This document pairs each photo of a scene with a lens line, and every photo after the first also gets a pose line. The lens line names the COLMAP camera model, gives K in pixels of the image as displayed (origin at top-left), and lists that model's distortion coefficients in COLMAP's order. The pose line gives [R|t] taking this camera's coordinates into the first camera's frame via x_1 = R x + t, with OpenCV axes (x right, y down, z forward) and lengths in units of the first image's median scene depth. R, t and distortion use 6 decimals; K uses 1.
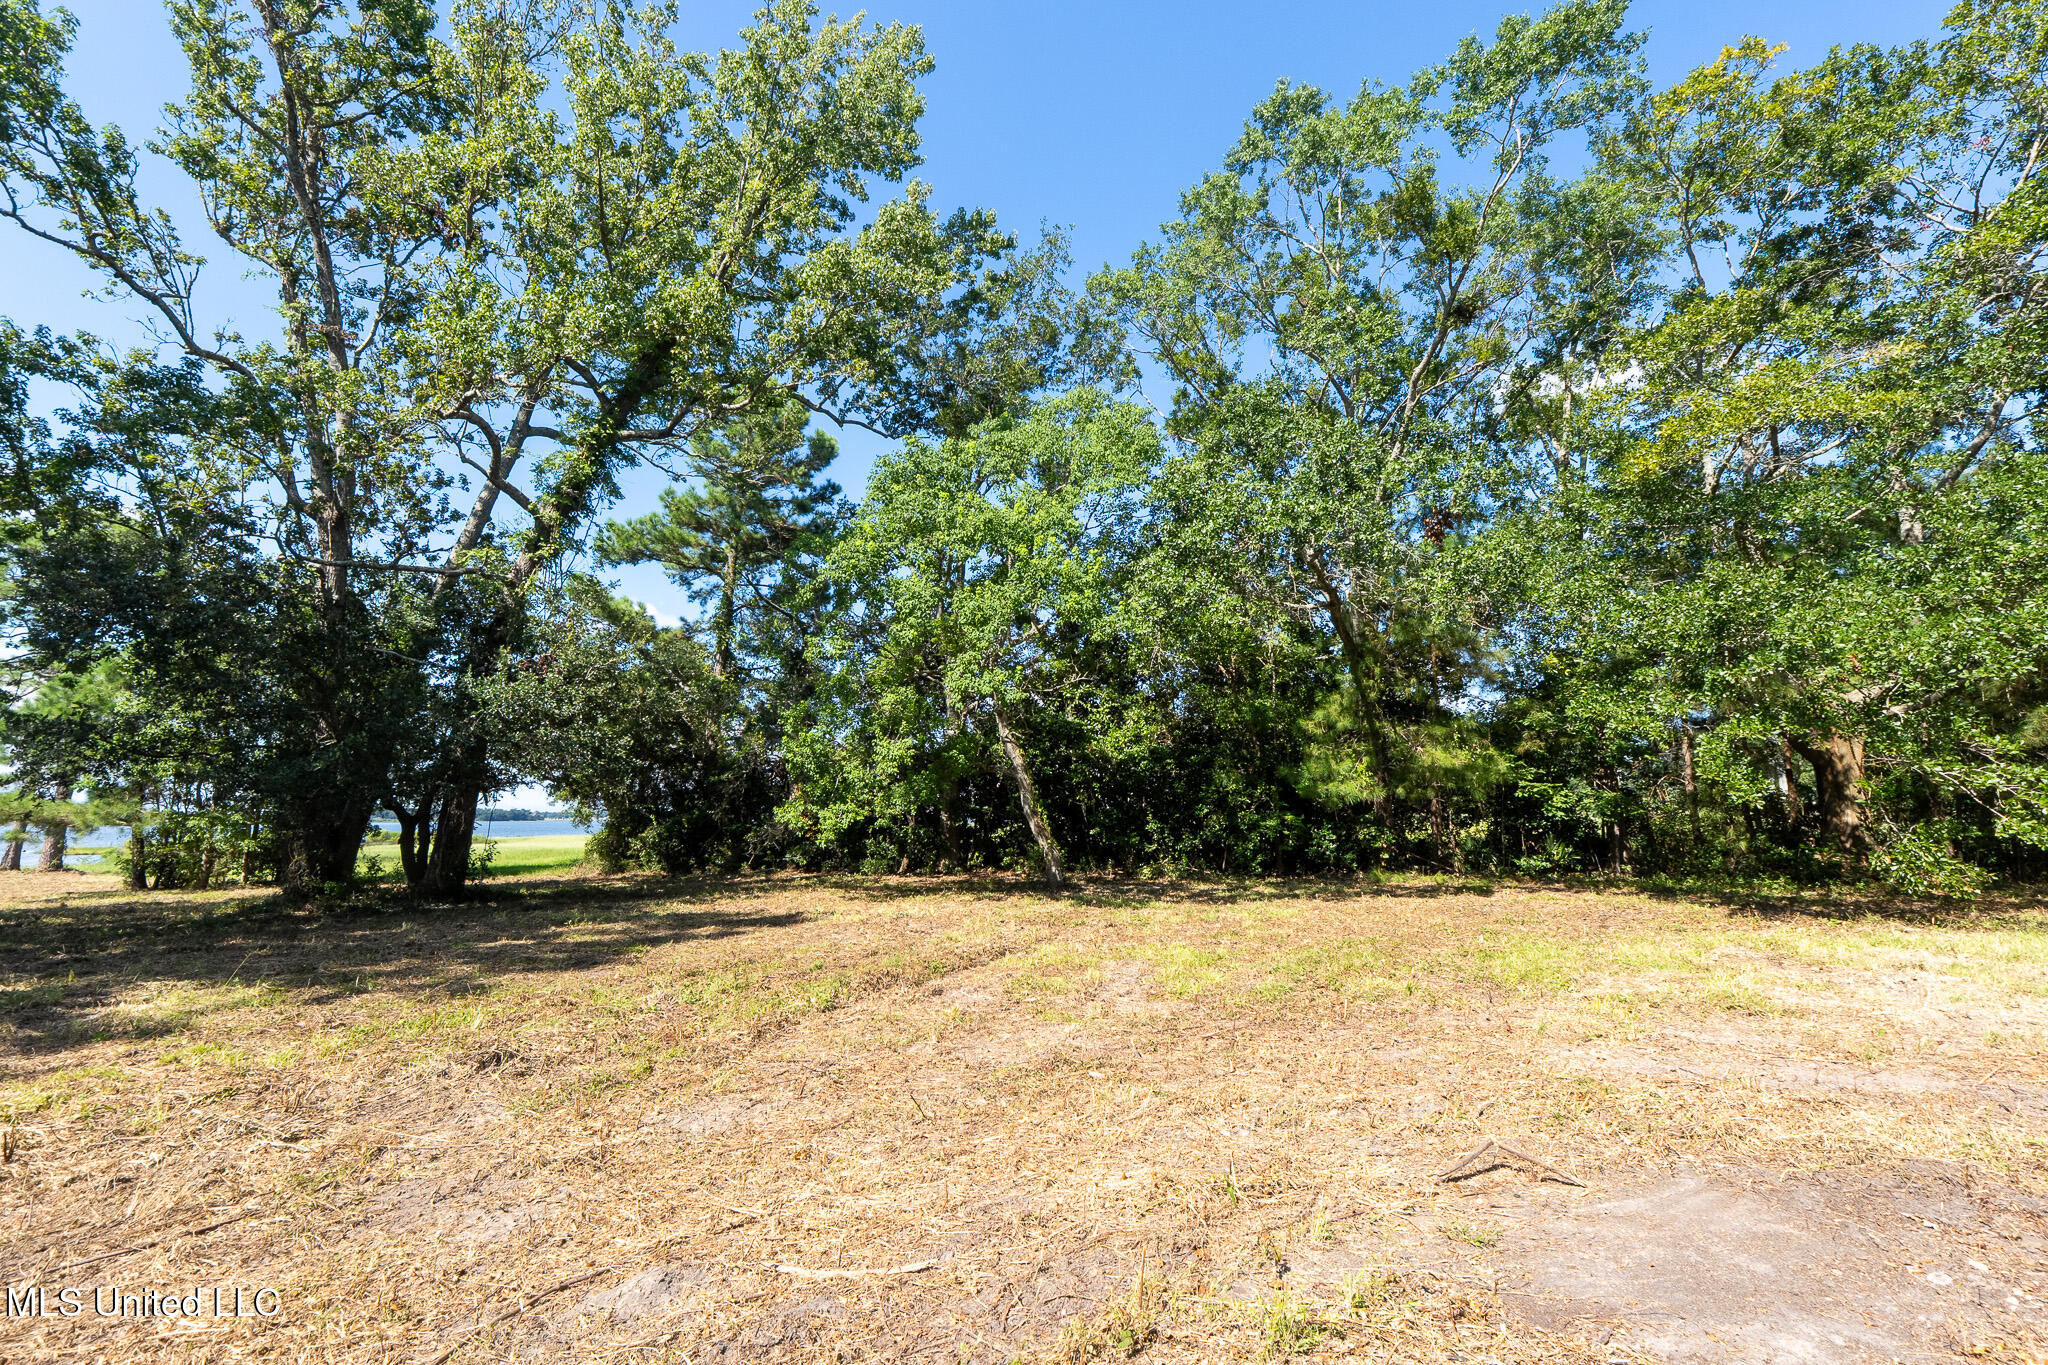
lens RADIAL K [[858.5, 0, 1030.4], [0, 858.5, 676.7], [0, 0, 1]] dist [-0.002995, -0.000503]
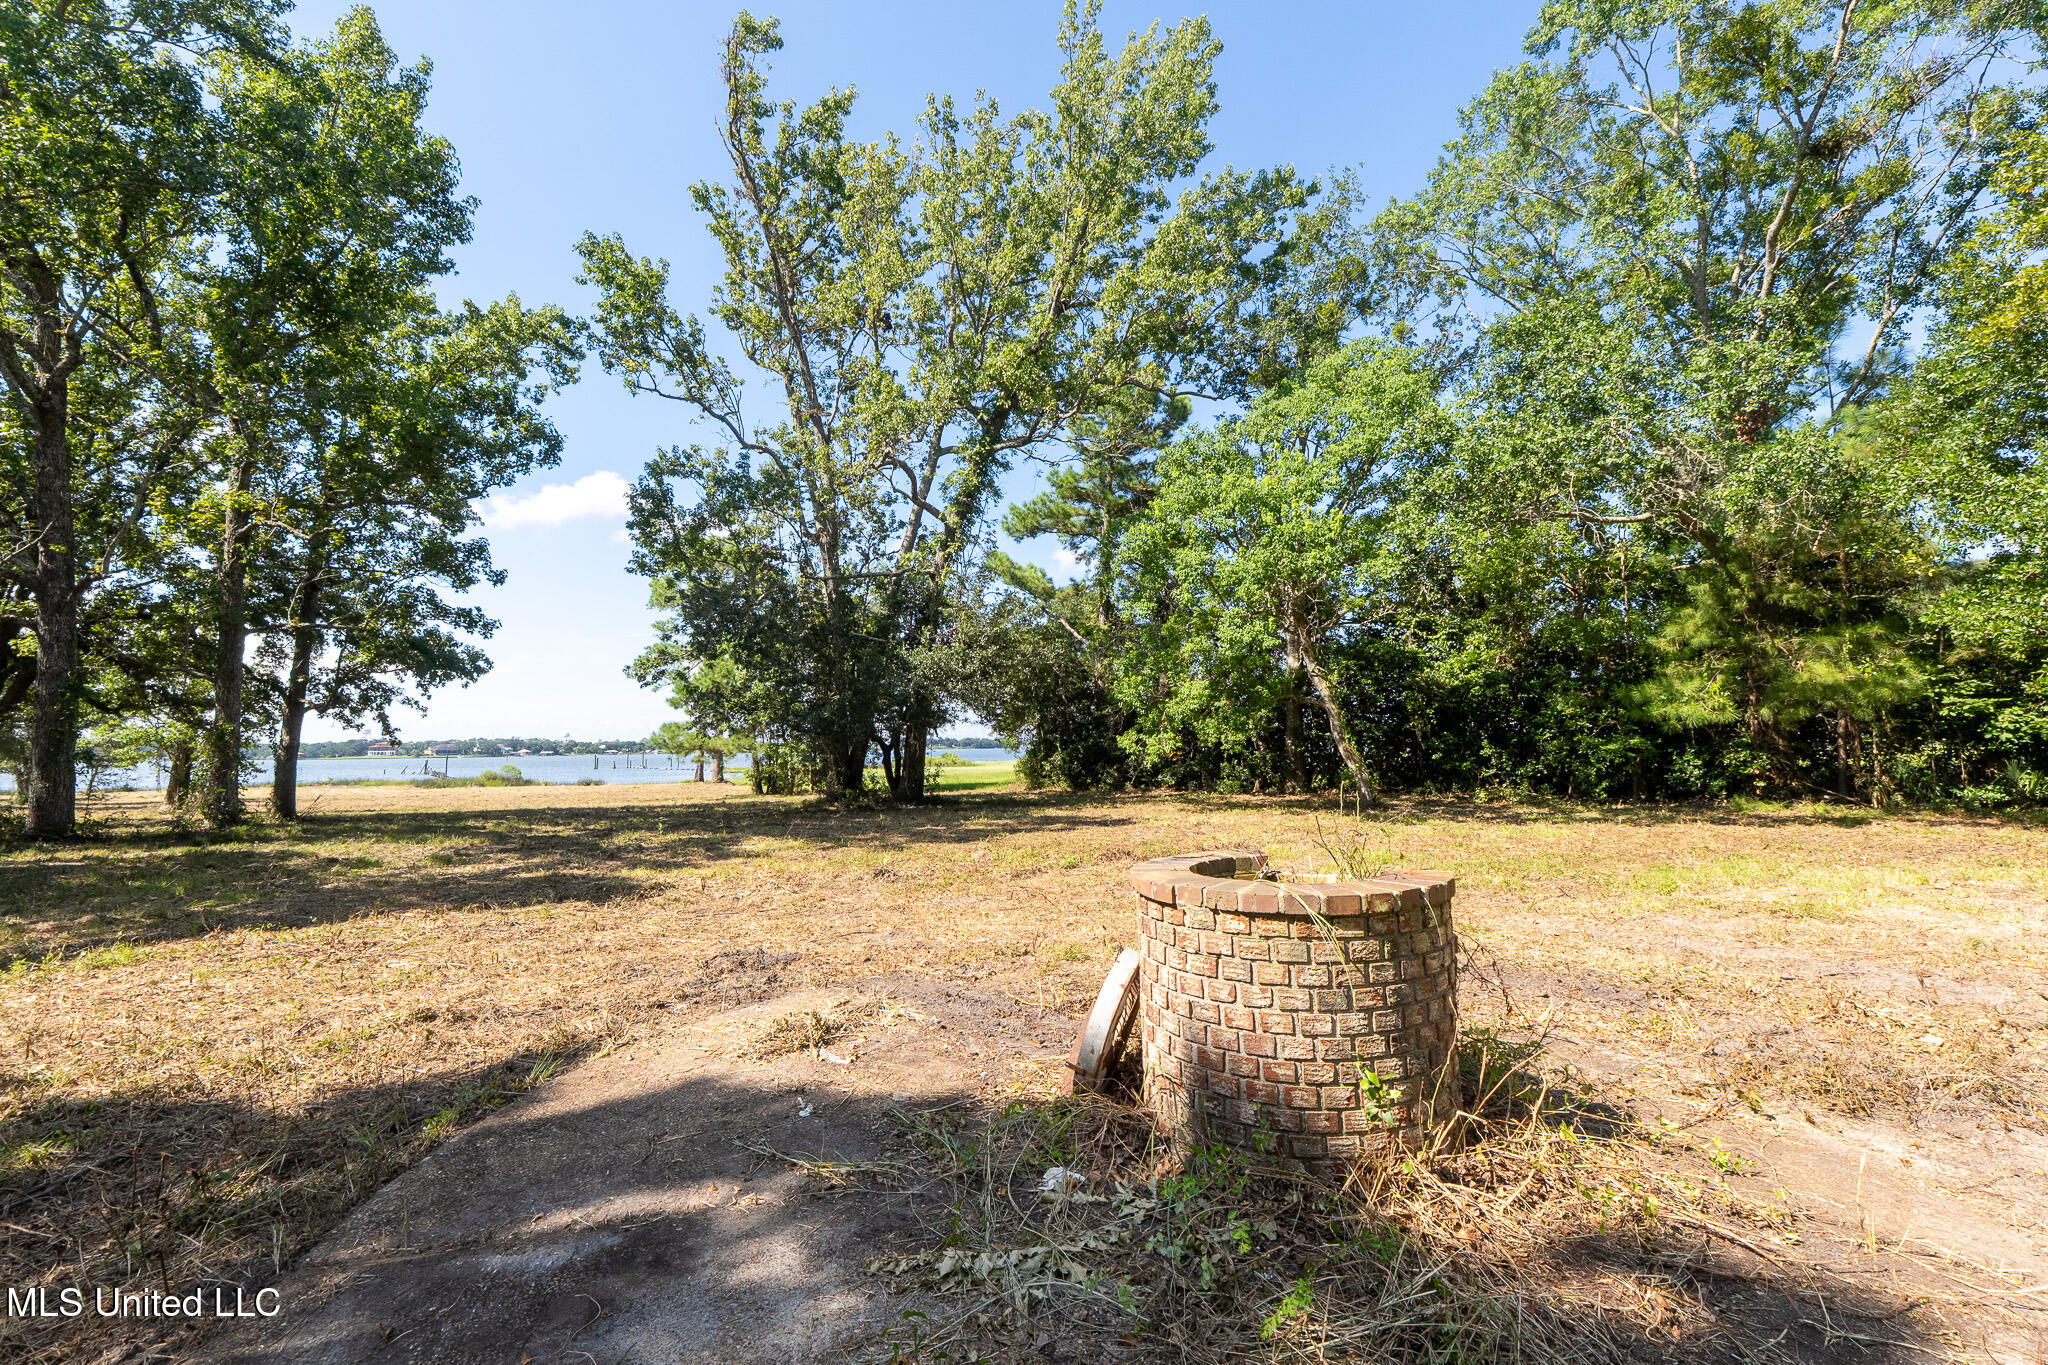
lens RADIAL K [[858.5, 0, 1030.4], [0, 858.5, 676.7], [0, 0, 1]] dist [-0.002995, -0.000503]
pose [[0.879025, -0.043068, -0.474826, 0.161388], [0.083185, 0.994490, 0.063795, -0.022047], [0.469462, -0.095575, 0.877765, -0.130638]]
